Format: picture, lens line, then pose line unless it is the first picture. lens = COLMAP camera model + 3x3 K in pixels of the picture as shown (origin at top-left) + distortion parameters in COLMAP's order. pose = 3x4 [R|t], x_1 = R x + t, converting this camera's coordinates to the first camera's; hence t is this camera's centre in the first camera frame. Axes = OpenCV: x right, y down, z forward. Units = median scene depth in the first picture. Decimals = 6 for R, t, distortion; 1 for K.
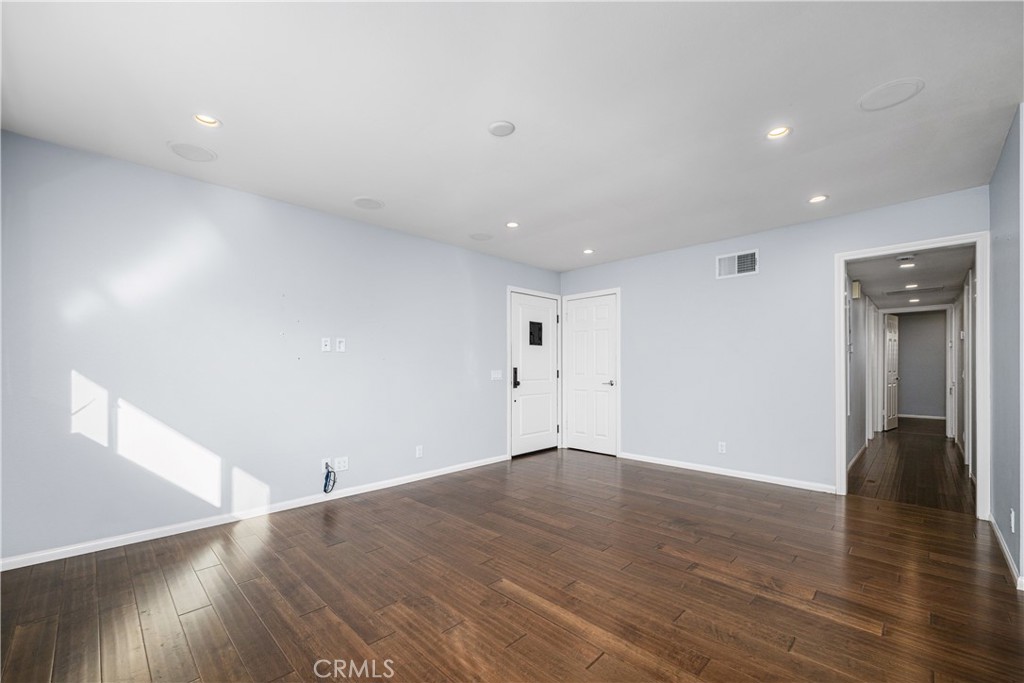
lens RADIAL K [[415.9, 0, 507.6], [0, 415.9, 362.3], [0, 0, 1]] dist [-0.003276, -0.000307]
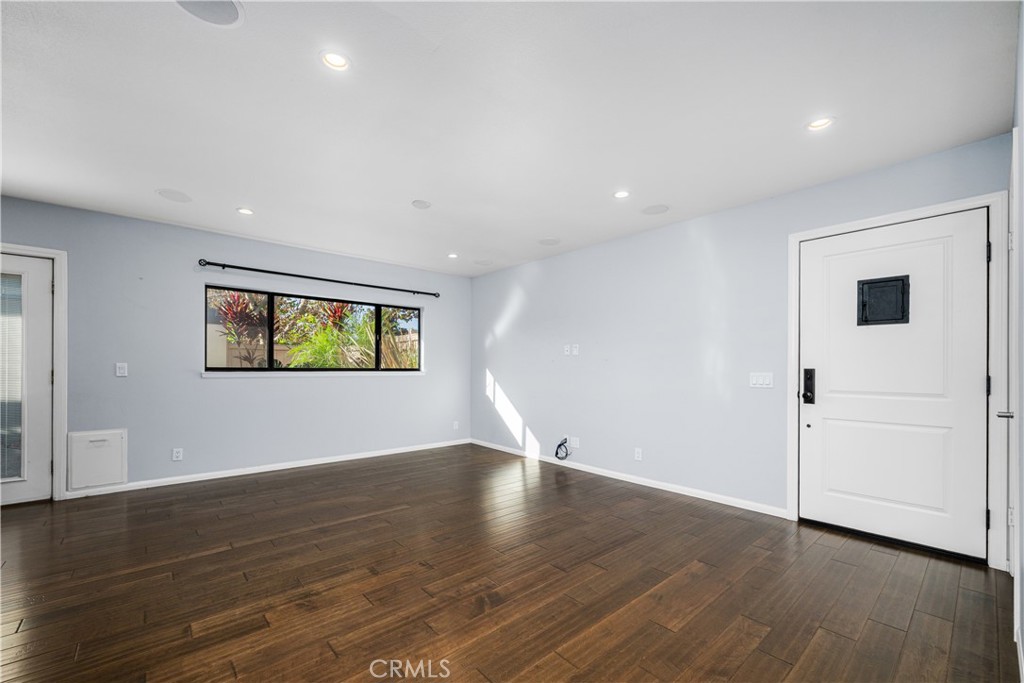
lens RADIAL K [[415.9, 0, 507.6], [0, 415.9, 362.3], [0, 0, 1]] dist [-0.003276, -0.000307]
pose [[-0.066422, -0.011650, -0.997724, 1.094746], [0.007521, 0.999898, -0.012176, 0.013149], [0.997763, -0.008312, -0.066327, 1.078760]]
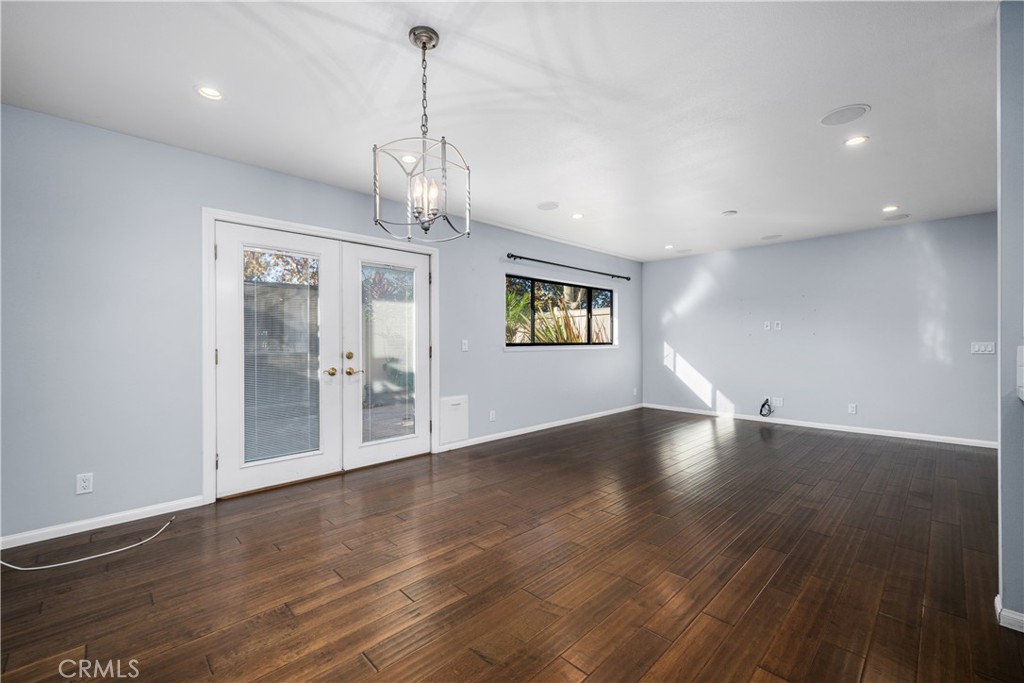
lens RADIAL K [[420.9, 0, 516.3], [0, 420.9, 342.3], [0, 0, 1]] dist [-0.004012, -0.000327]
pose [[-0.006276, 0.003602, -0.999974, 1.446926], [0.017576, 0.999839, 0.003492, -0.003069], [0.999826, -0.017554, -0.006339, 0.041868]]
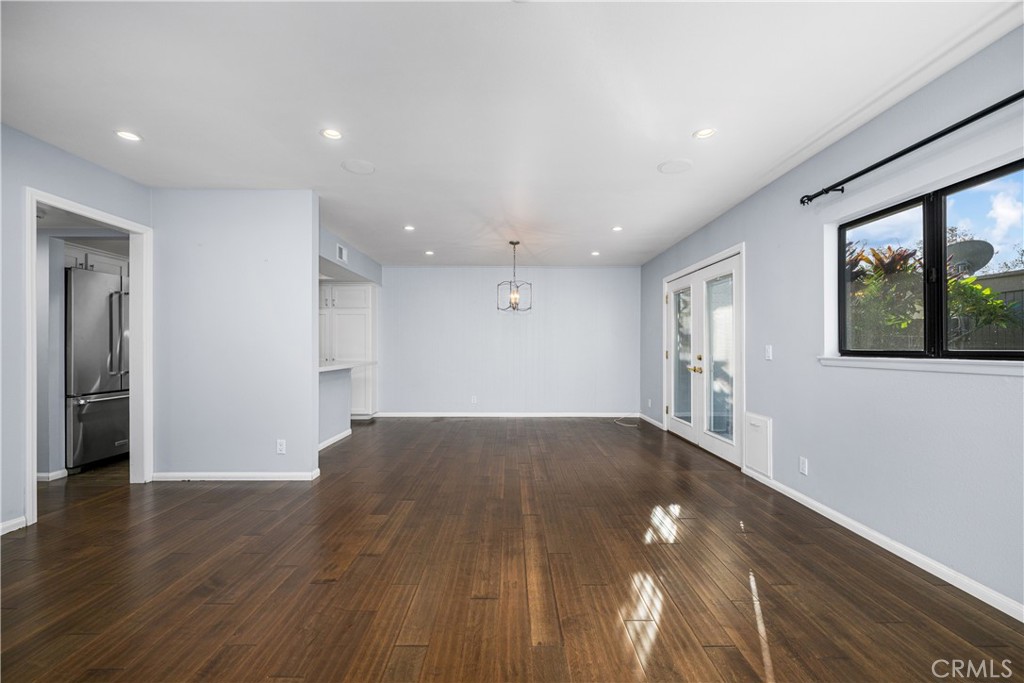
lens RADIAL K [[411.1, 0, 512.0], [0, 411.1, 341.5], [0, 0, 1]] dist [-0.000508, -0.000179]
pose [[-0.710982, 0.014115, 0.703069, -0.356163], [-0.007641, 0.999584, -0.027795, 0.019193], [-0.703169, -0.025134, -0.710579, 1.134353]]
